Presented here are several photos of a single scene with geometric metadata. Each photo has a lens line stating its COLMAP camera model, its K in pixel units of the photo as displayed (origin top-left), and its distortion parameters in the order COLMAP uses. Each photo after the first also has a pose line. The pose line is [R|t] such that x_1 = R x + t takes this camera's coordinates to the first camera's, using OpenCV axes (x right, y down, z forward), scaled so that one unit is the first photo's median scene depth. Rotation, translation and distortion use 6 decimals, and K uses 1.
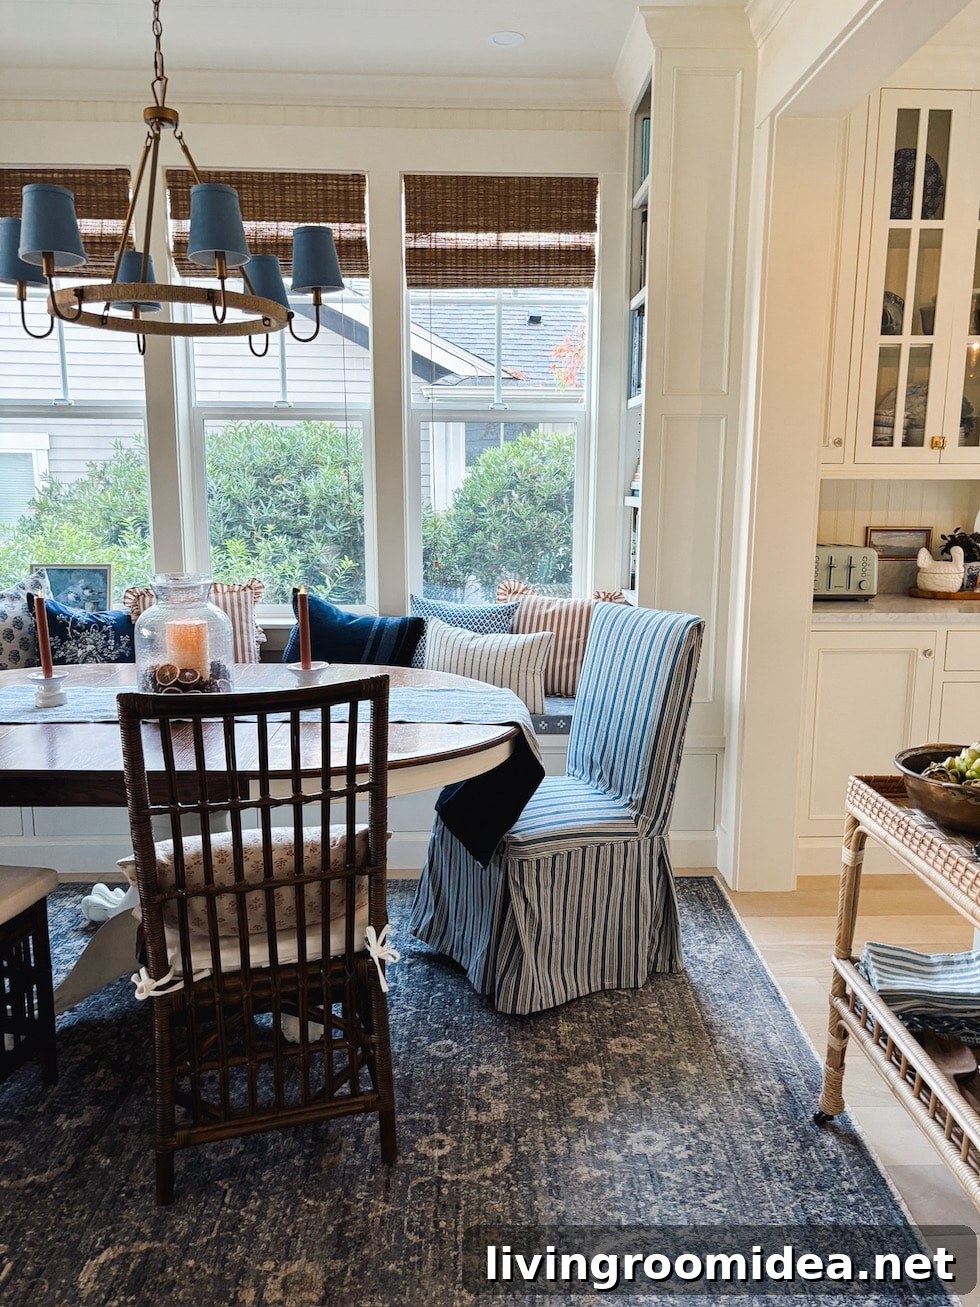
lens RADIAL K [[993.8, 0, 499.8], [0, 993.8, 656.7], [0, 0, 1]] dist [0.035855, -0.029916]
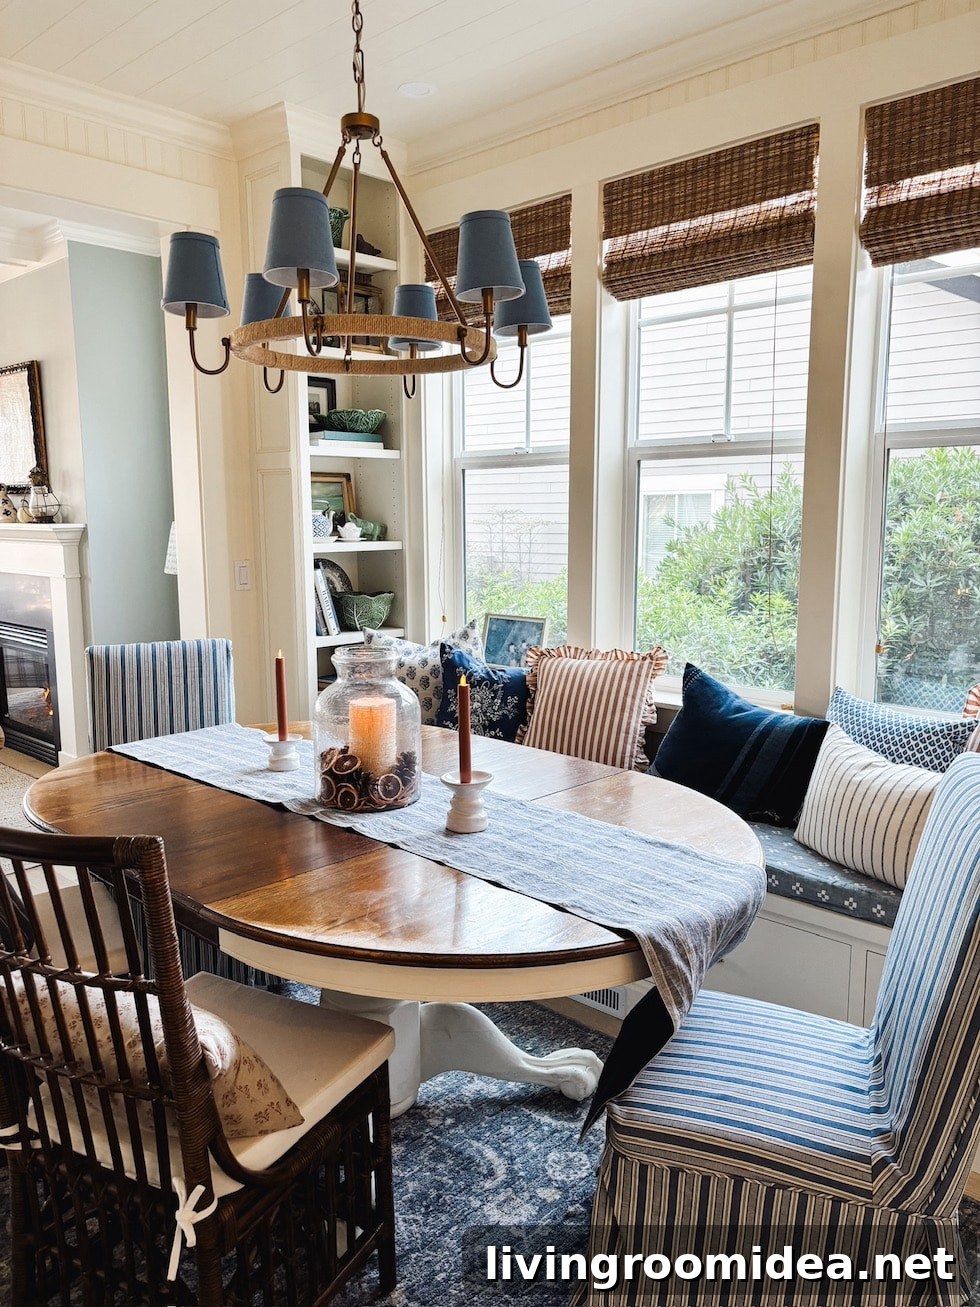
lens RADIAL K [[993.8, 0, 483.7], [0, 993.8, 652.0], [0, 0, 1]] dist [0.035855, -0.029916]
pose [[0.696486, 0.093816, -0.711411, 0.260298], [-0.118931, 0.992797, 0.014487, -0.072799], [0.707645, 0.074519, 0.702627, 0.328704]]
